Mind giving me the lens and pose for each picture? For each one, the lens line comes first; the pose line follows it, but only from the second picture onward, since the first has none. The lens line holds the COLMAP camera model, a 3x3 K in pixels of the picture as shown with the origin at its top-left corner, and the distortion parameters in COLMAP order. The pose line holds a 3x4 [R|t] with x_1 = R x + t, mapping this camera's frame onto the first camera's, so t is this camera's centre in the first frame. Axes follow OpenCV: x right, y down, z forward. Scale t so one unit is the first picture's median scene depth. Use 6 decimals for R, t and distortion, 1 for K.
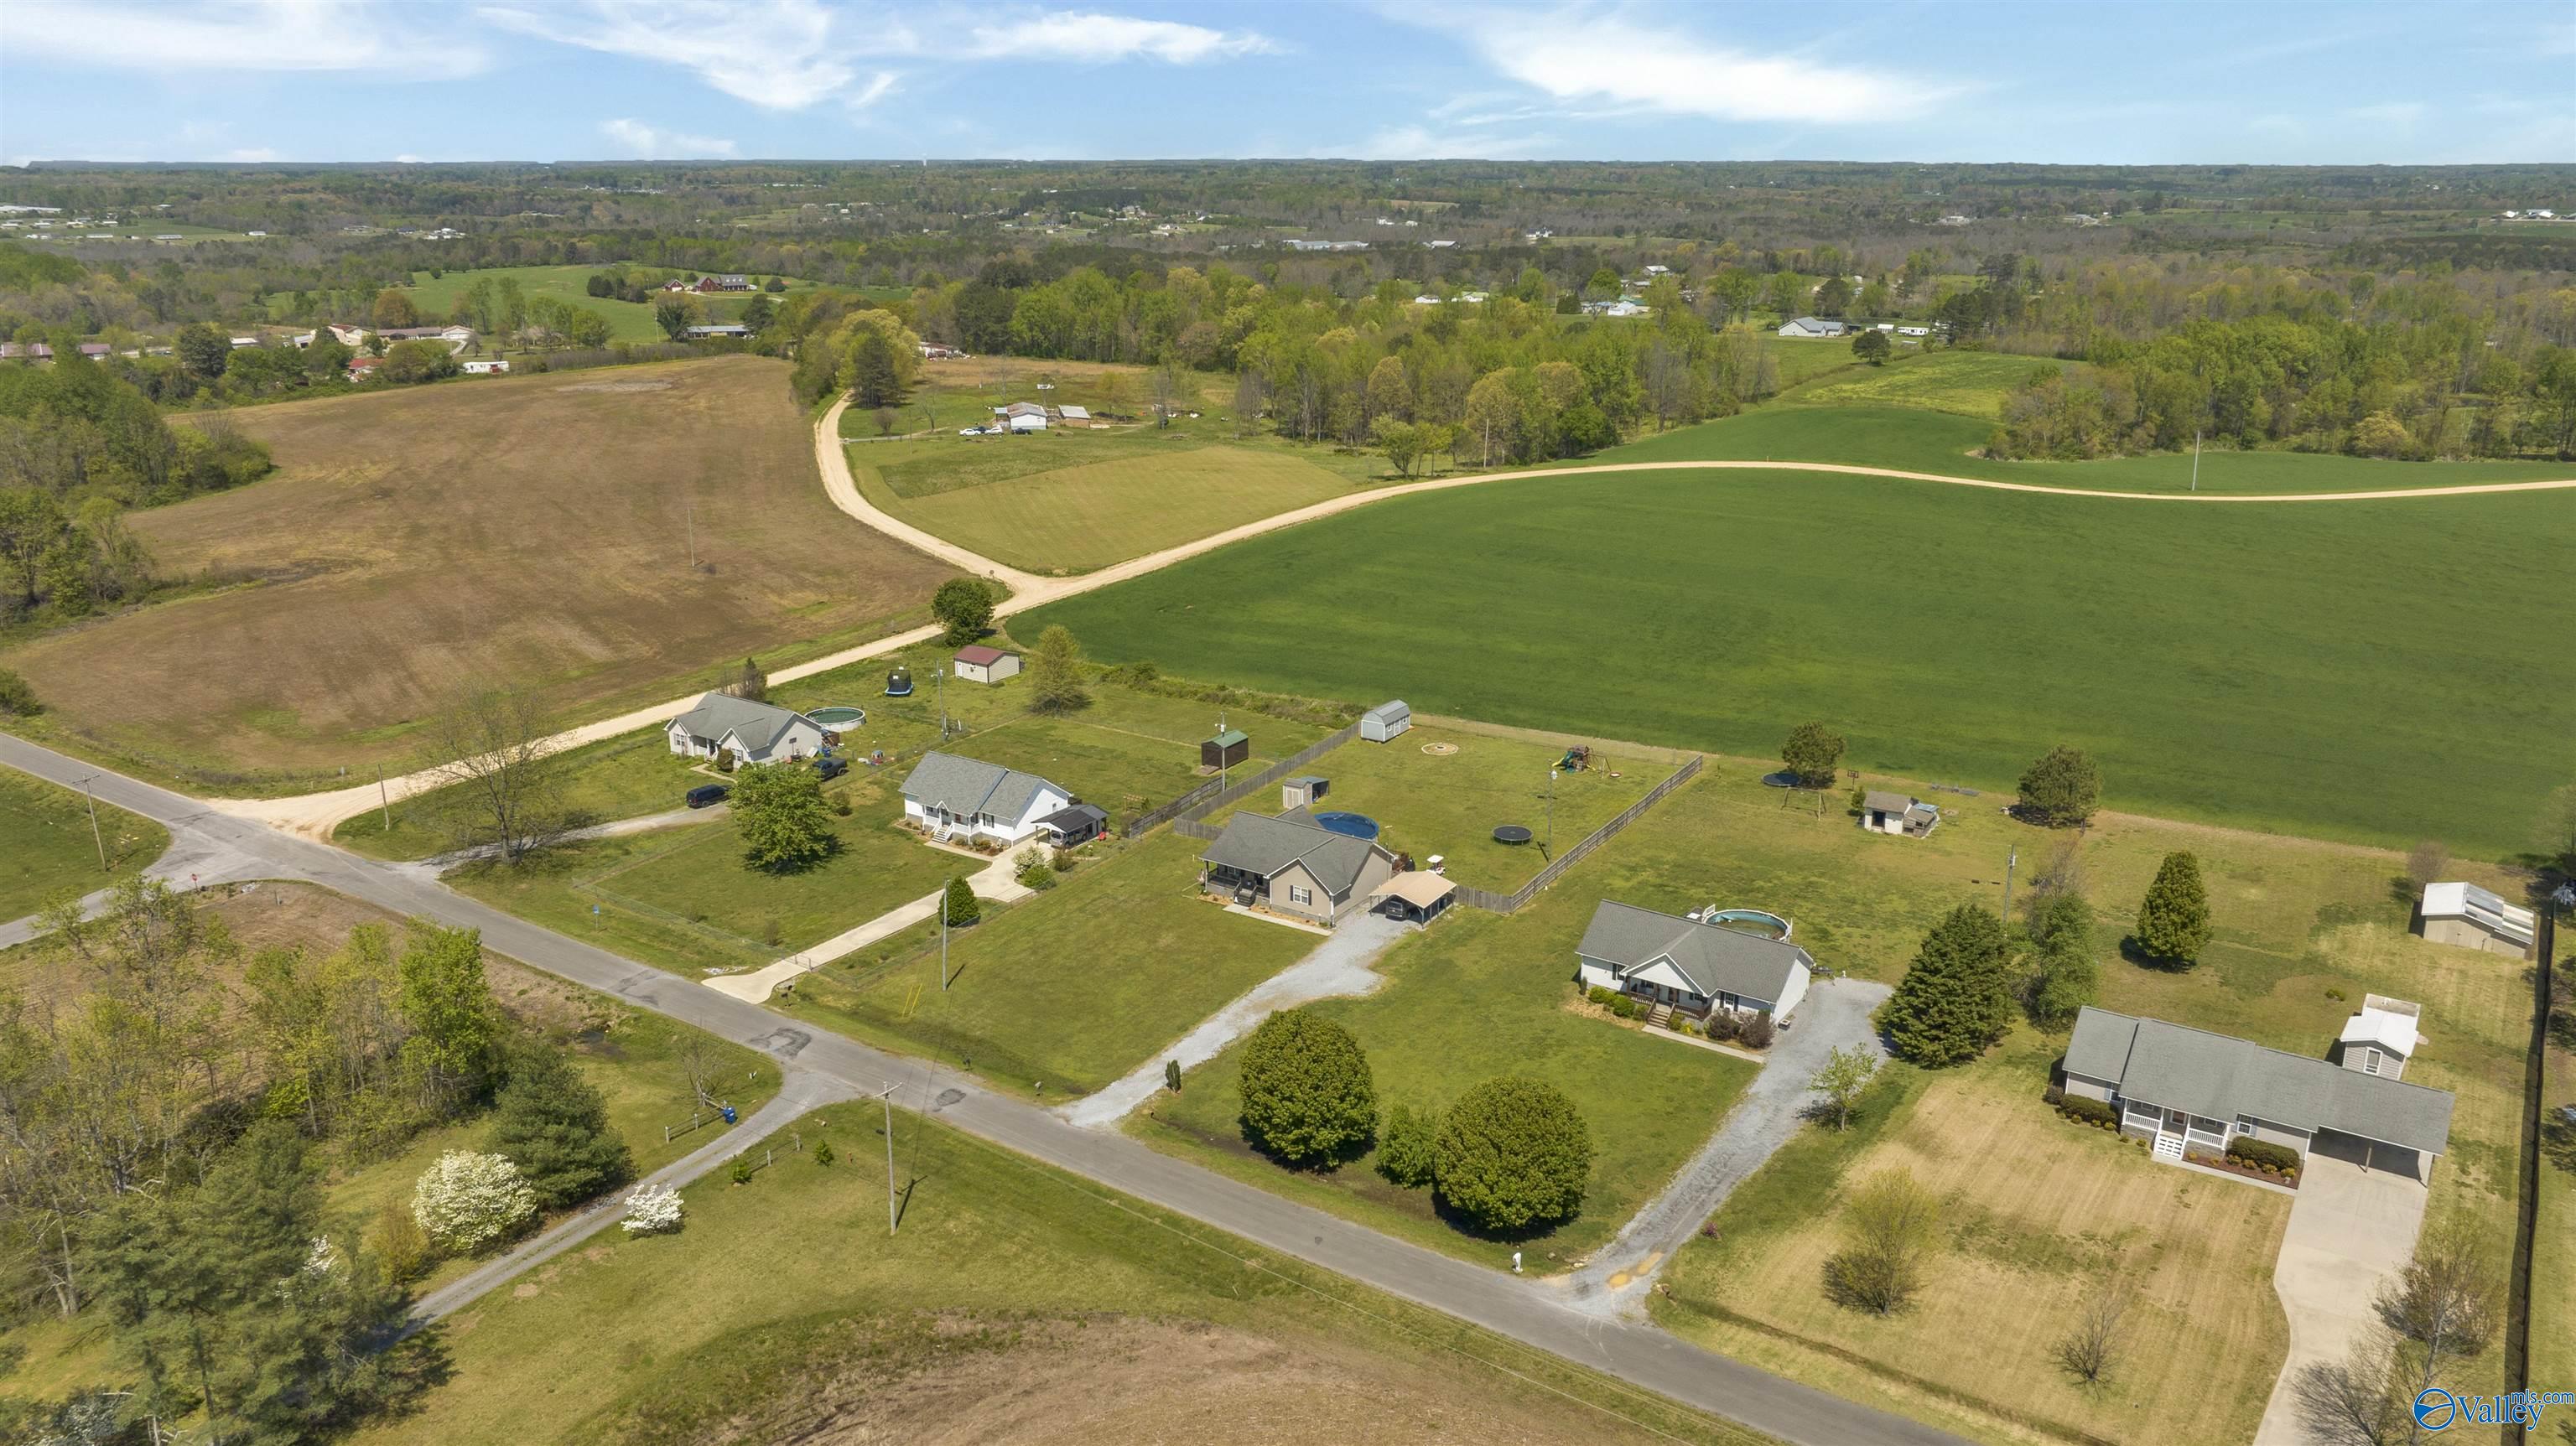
lens RADIAL K [[1871.8, 0, 1315.6], [0, 1871.8, 758.9], [0, 0, 1]] dist [-0.063468, 0.102641]
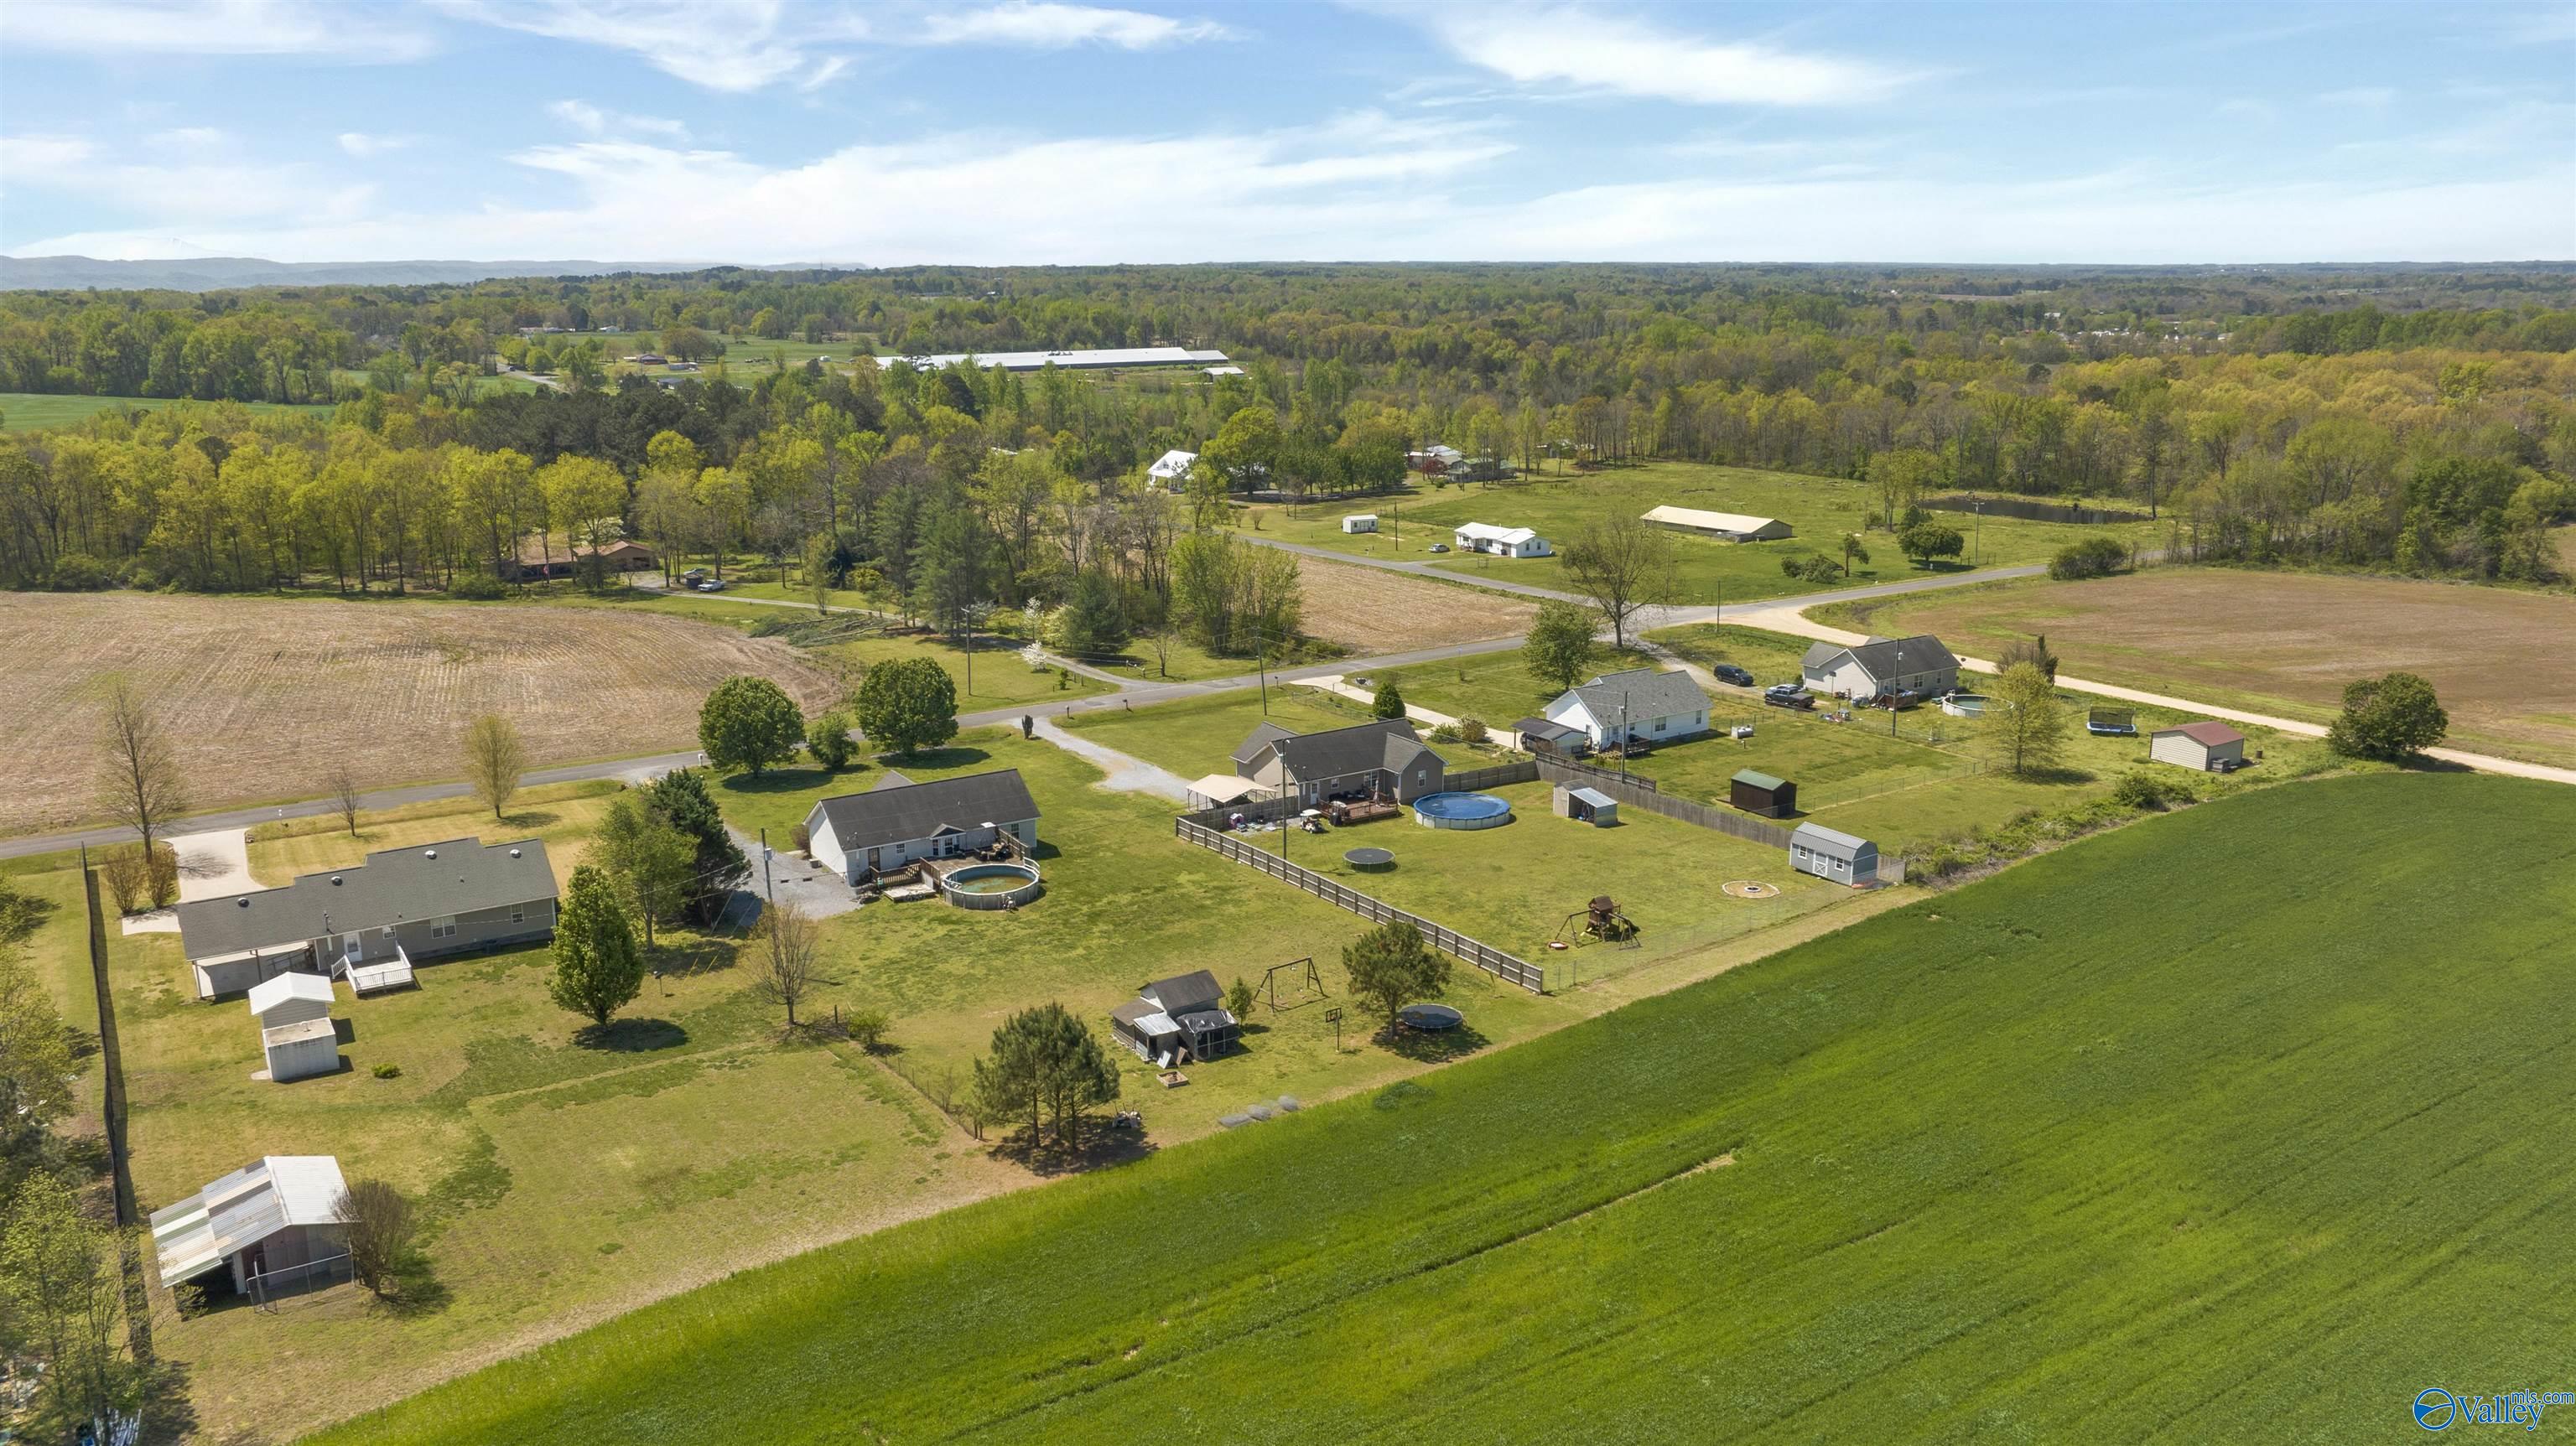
lens RADIAL K [[1876.8, 0, 1288.0], [0, 1876.8, 723.0], [0, 0, 1]] dist [-0.020988, 0.010945]
pose [[-0.393632, 0.217393, -0.893193, 1.171486], [-0.281690, 0.896369, 0.342307, -0.394240], [0.875045, 0.386347, -0.291602, 1.659716]]
